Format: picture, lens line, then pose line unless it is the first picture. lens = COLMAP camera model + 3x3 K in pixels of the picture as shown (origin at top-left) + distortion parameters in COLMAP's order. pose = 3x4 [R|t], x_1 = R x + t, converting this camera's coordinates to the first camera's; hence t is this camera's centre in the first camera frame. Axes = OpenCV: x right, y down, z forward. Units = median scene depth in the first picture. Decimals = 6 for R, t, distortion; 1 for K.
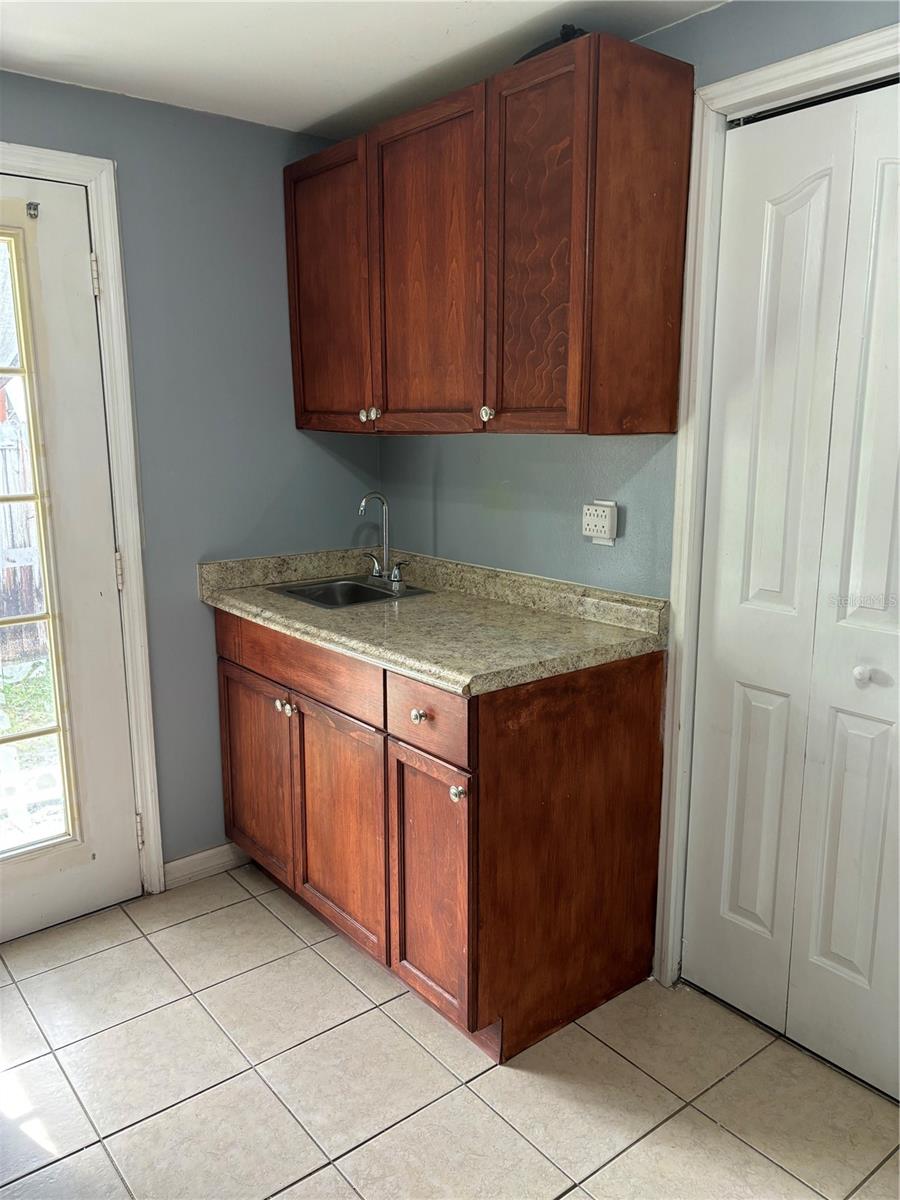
lens RADIAL K [[914.8, 0, 450.0], [0, 914.8, 600.0], [0, 0, 1]] dist [0.008901, -0.007415]
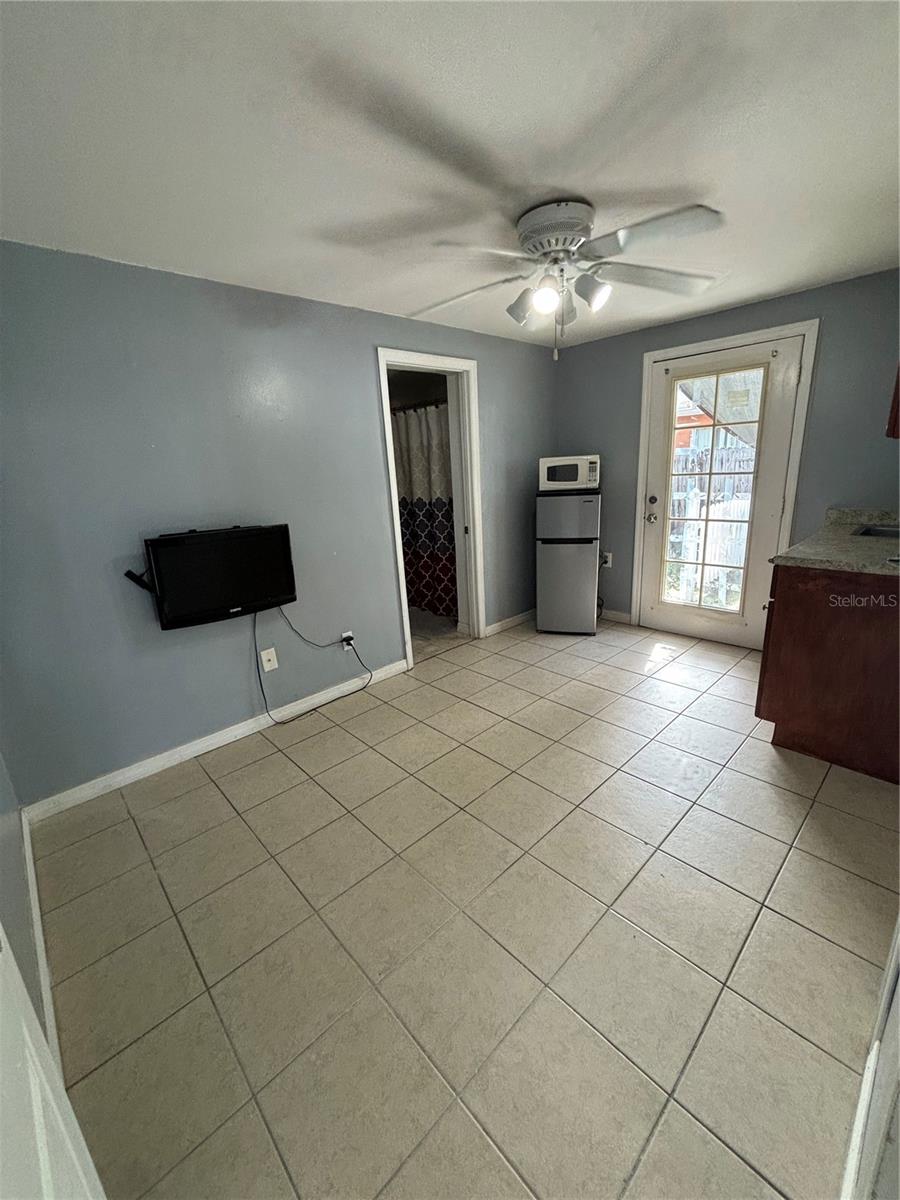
lens RADIAL K [[489.0, 0, 446.5], [0, 489.0, 601.4], [0, 0, 1]] dist [0.017398, -0.000235]
pose [[0.072515, 0.270157, -0.960082, 0.939308], [-0.148531, 0.954807, 0.257454, -0.000328], [0.986246, 0.123933, 0.109364, 0.069678]]
